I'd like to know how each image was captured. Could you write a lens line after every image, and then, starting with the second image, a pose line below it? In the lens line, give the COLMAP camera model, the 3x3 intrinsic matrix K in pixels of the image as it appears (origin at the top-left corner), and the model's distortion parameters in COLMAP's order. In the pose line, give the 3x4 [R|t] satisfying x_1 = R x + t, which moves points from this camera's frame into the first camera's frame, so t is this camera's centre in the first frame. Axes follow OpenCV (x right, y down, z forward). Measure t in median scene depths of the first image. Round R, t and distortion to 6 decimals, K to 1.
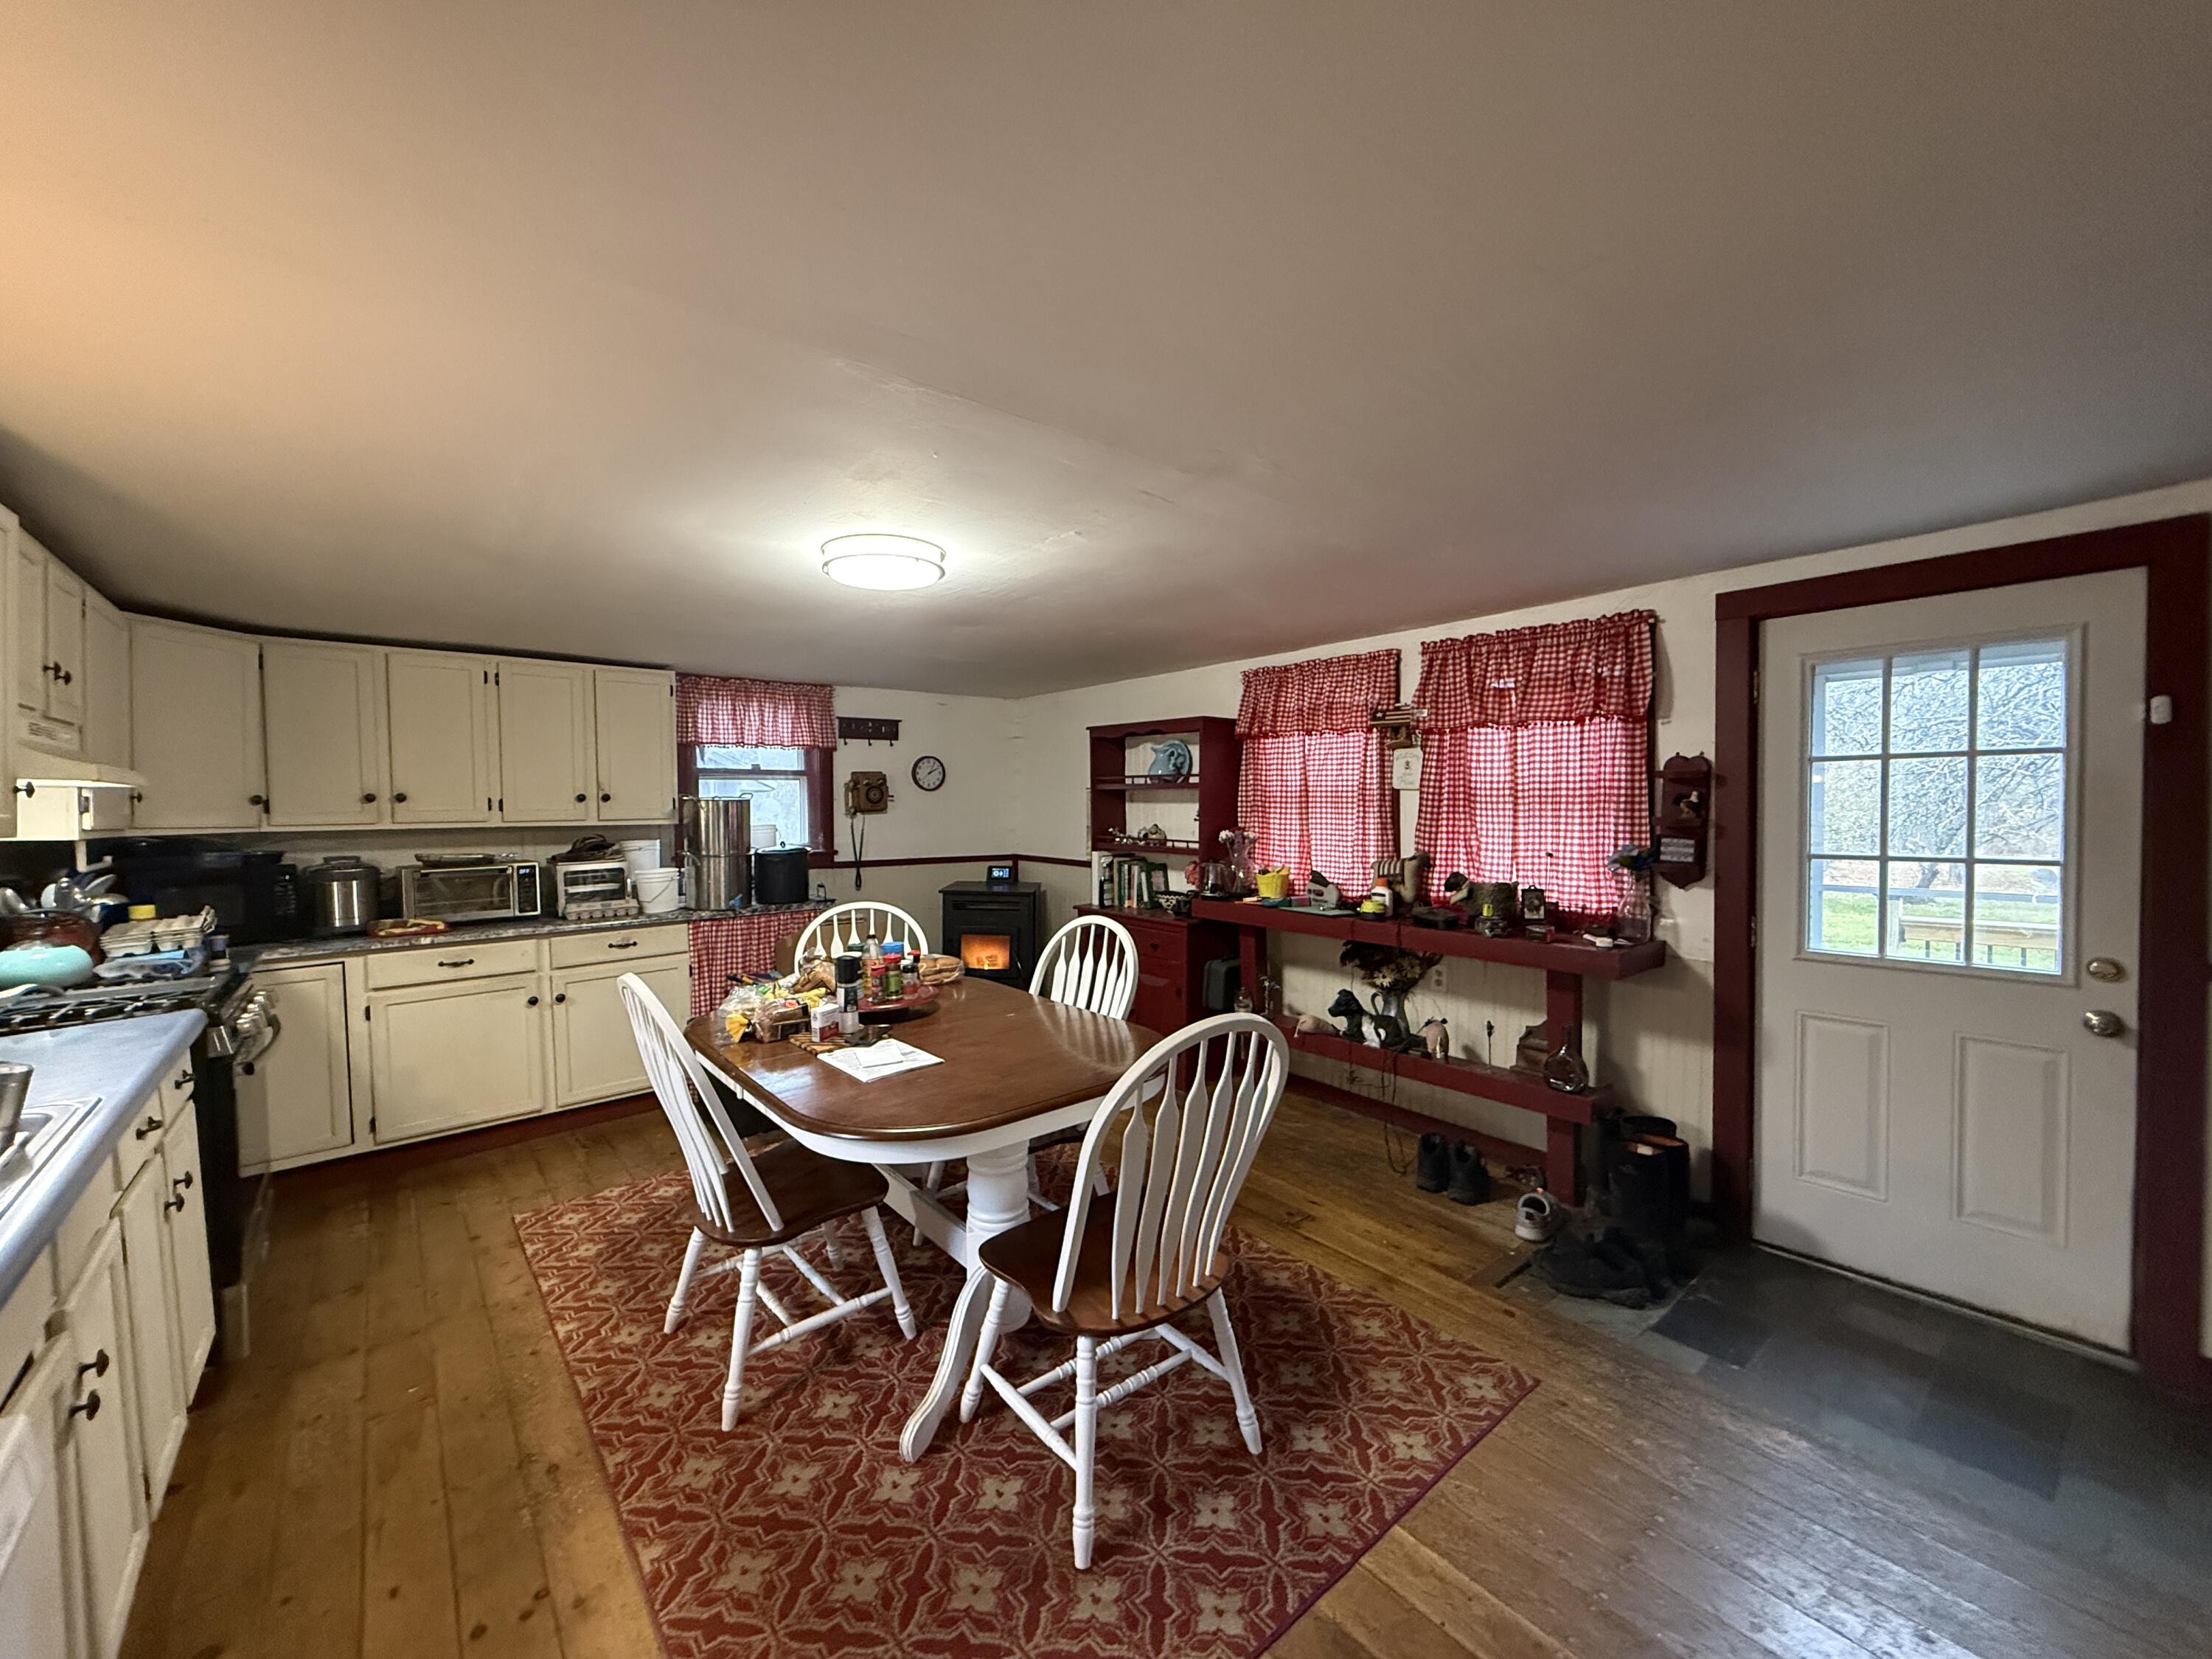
lens RADIAL K [[884.3, 0, 1098.4], [0, 884.3, 832.8], [0, 0, 1]] dist [-0.001019, 0.000453]
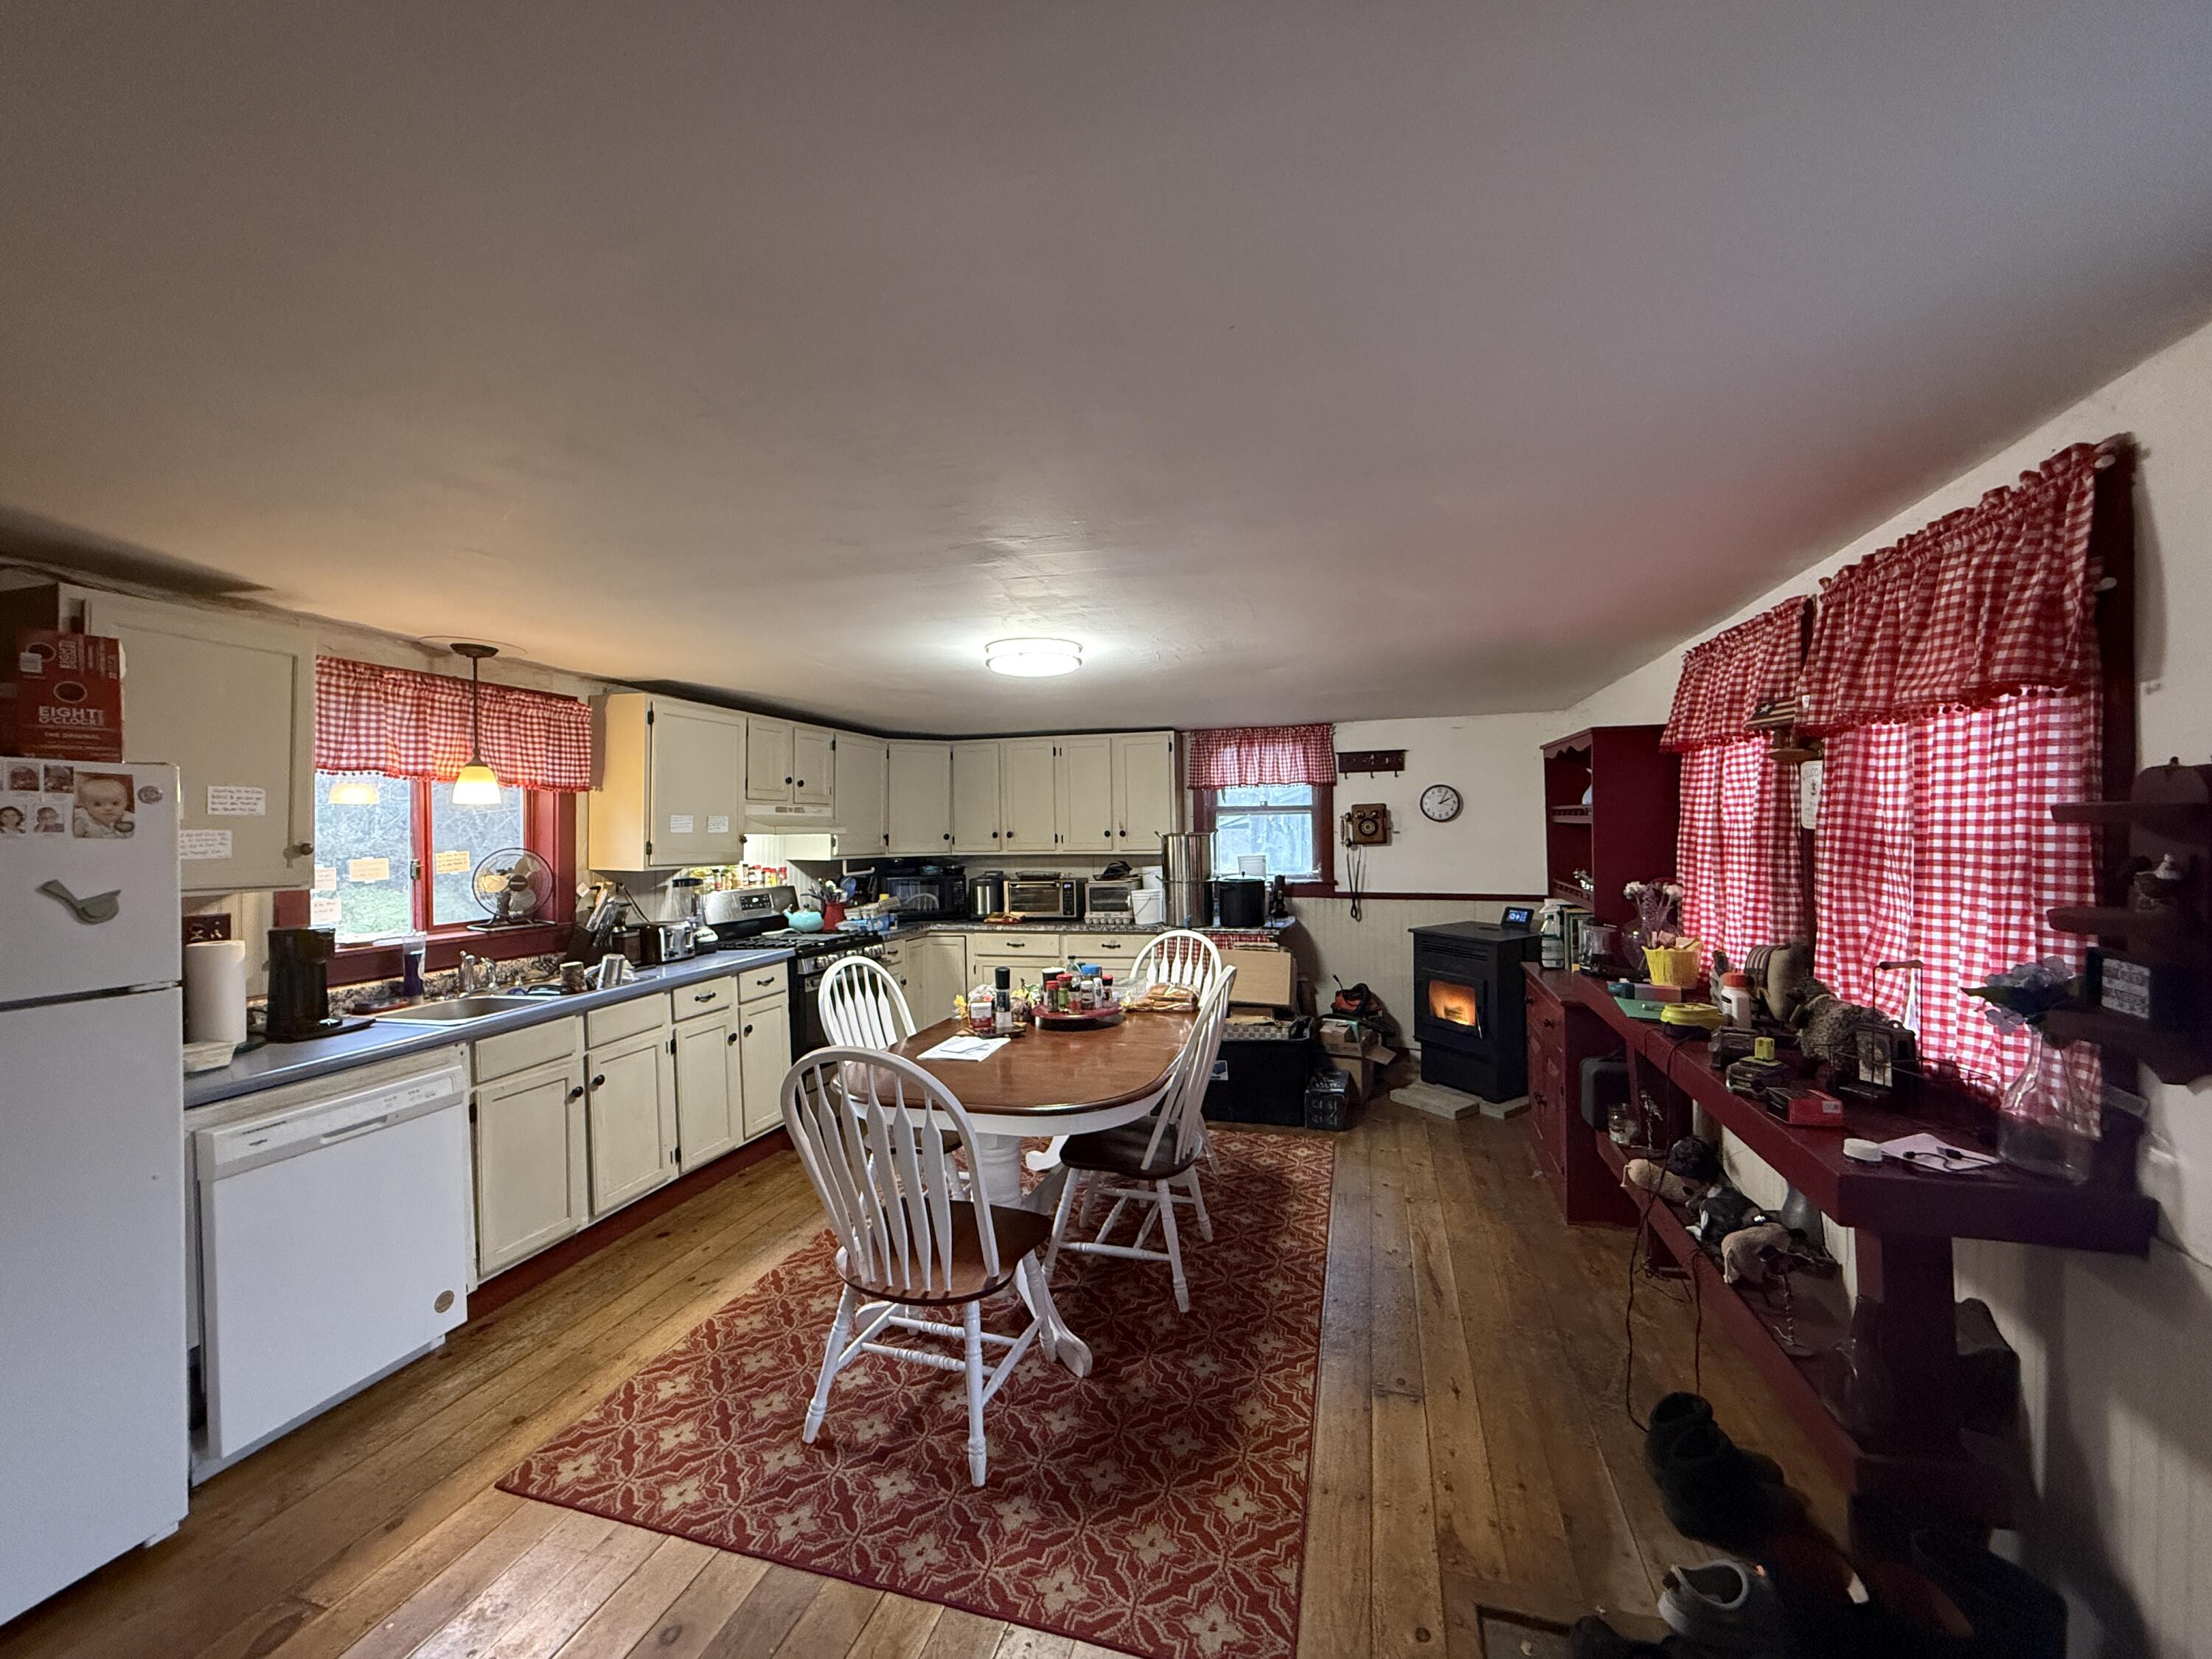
lens RADIAL K [[884.3, 0, 1098.4], [0, 884.3, 832.8], [0, 0, 1]] dist [-0.001019, 0.000453]
pose [[0.543538, 0.003900, -0.839375, 0.587126], [-0.017229, 0.999830, -0.006512, -0.034745], [0.839208, 0.018001, 0.543513, 0.278744]]
